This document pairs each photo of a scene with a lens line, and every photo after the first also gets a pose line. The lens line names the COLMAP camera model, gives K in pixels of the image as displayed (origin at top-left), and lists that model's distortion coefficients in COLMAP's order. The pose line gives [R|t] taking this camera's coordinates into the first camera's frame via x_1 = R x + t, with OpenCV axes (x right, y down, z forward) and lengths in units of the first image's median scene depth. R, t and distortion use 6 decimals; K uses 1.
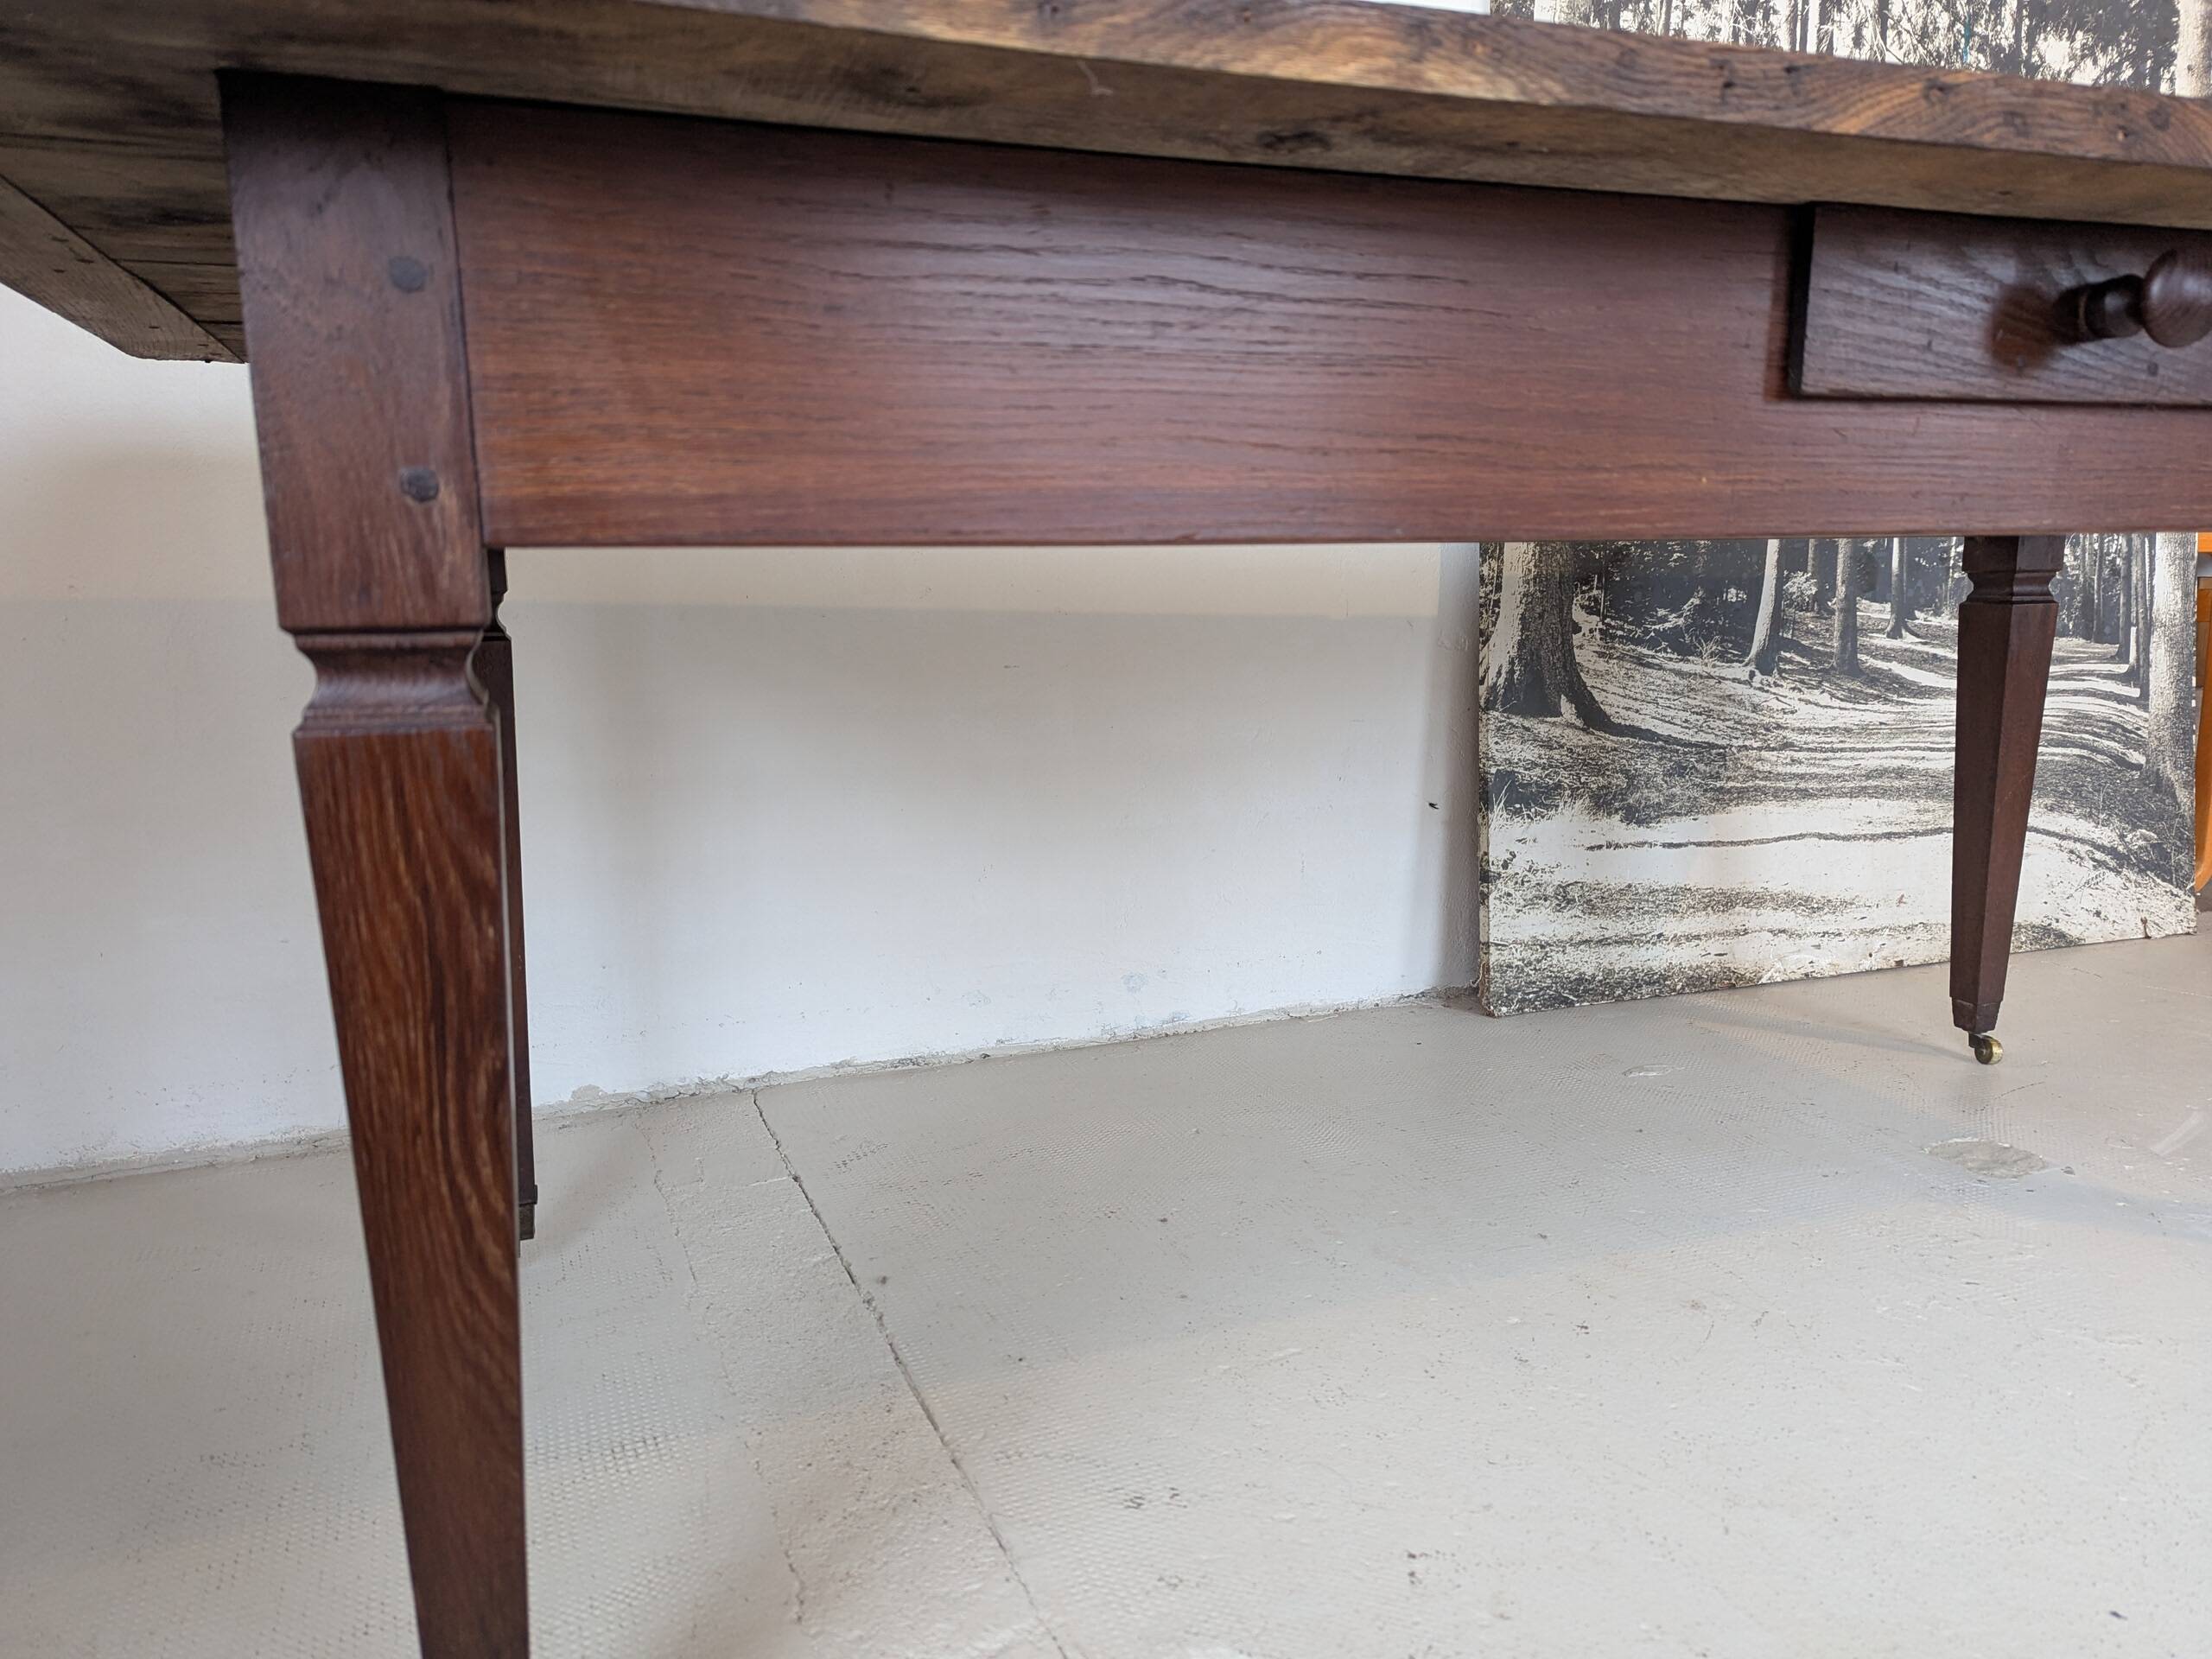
lens RADIAL K [[1562.1, 0, 1100.4], [0, 1562.1, 842.8], [0, 0, 1]] dist [0.051056, -0.045456]
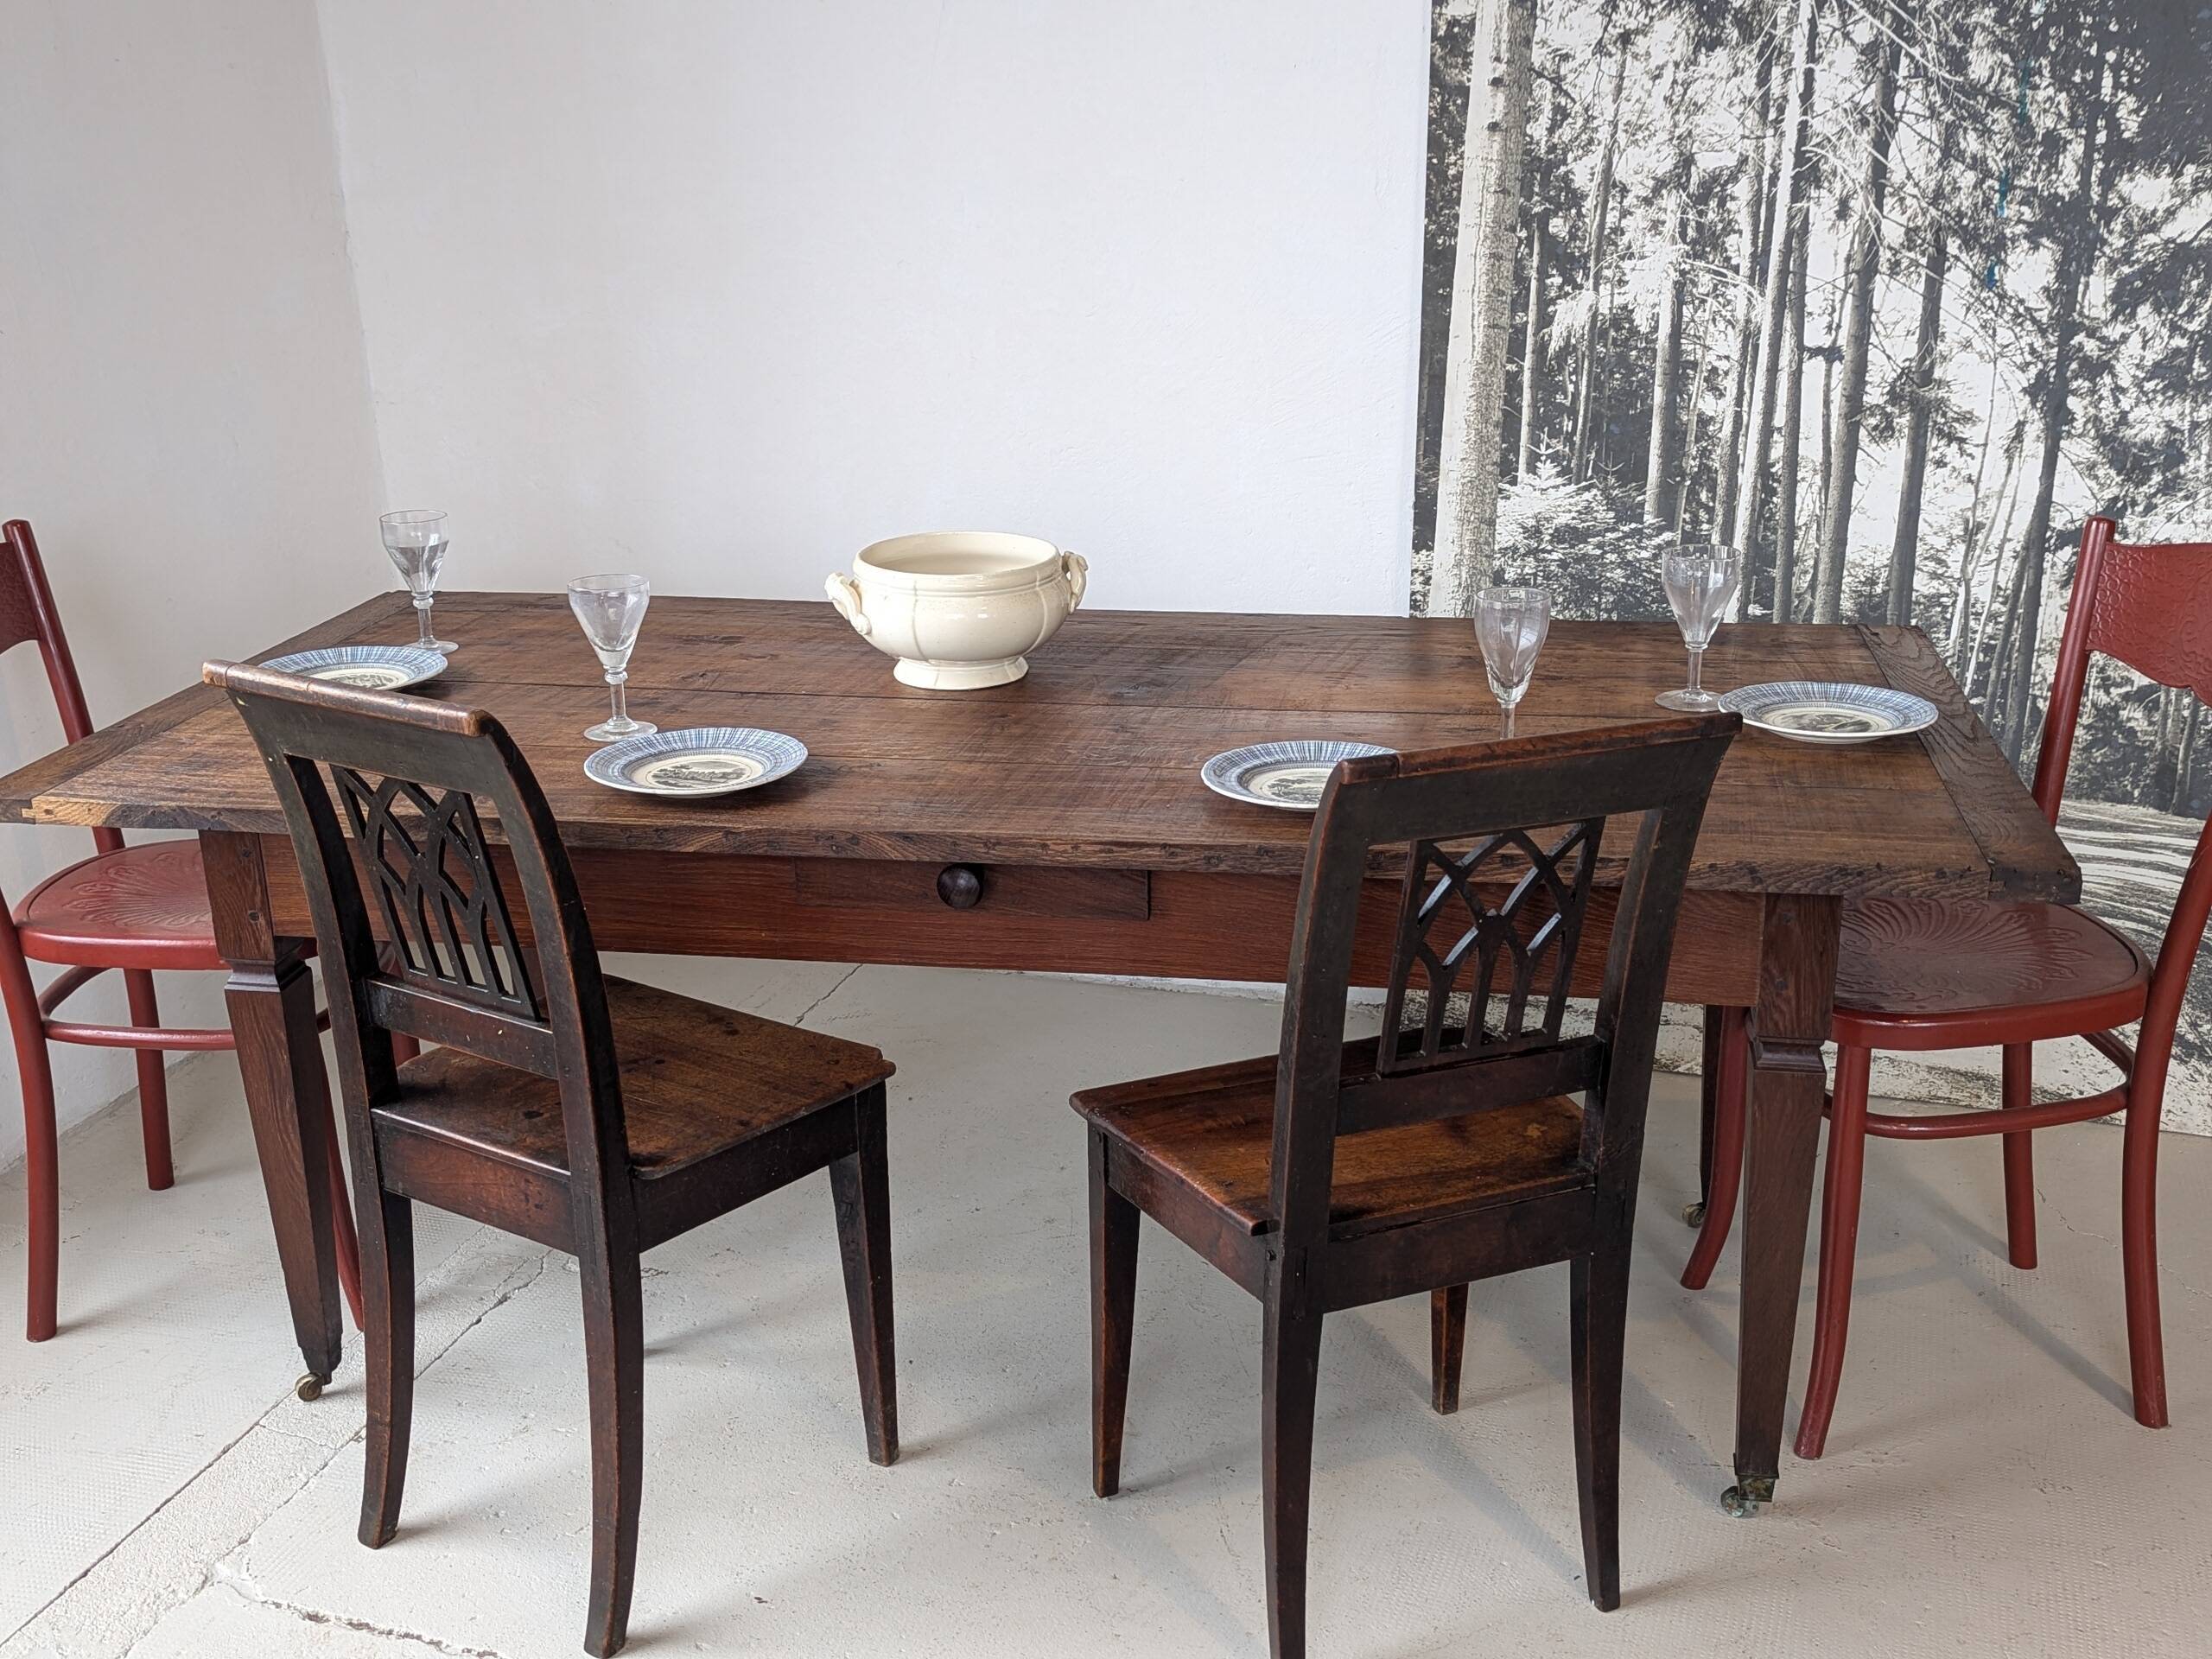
lens RADIAL K [[2363.4, 0, 1093.2], [0, 2363.4, 845.6], [0, 0, 1]] dist [0.035036, 0.000000]
pose [[0.768681, 0.200961, -0.607243, 1.137627], [-0.100391, 0.975501, 0.195752, -0.364590], [0.631705, -0.089509, 0.770024, -0.534918]]
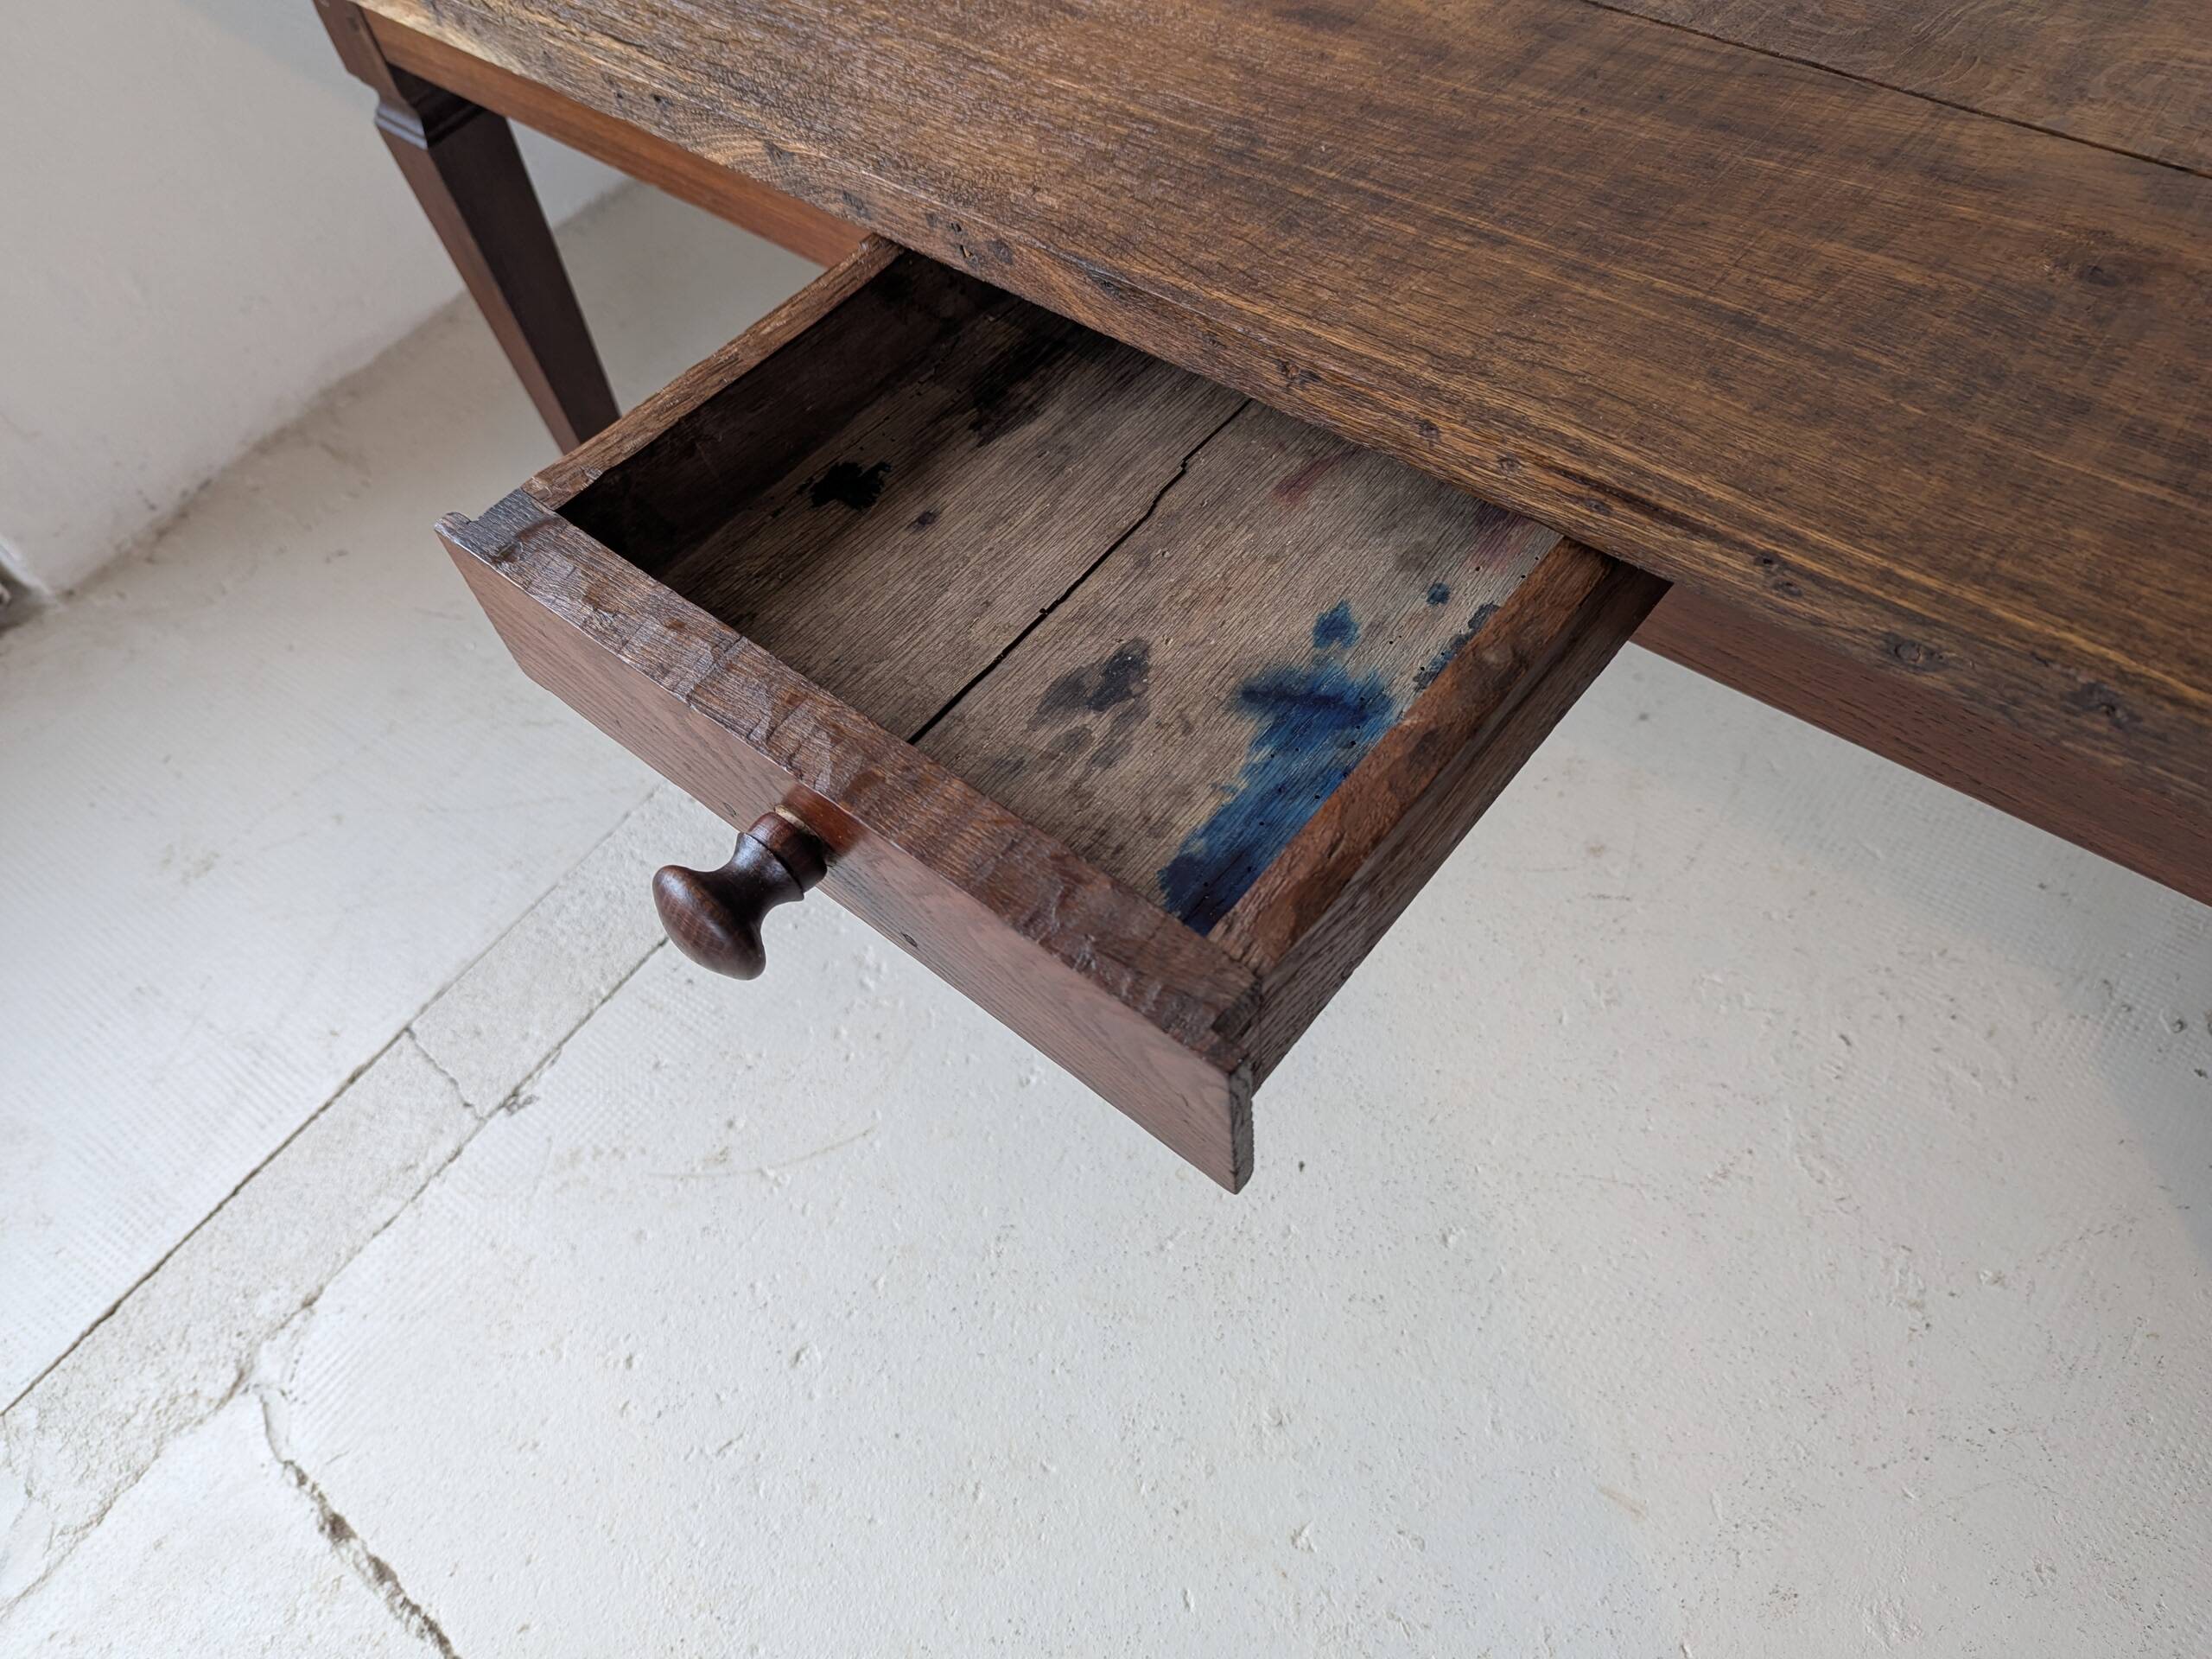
lens RADIAL K [[1562.1, 0, 1090.5], [0, 1562.1, 822.0], [0, 0, 1]] dist [0.051056, -0.045456]
pose [[0.509587, 0.681874, -0.524756, 0.454865], [-0.064346, 0.638377, 0.767029, -0.307915], [0.858010, -0.357102, 0.369185, 0.200587]]
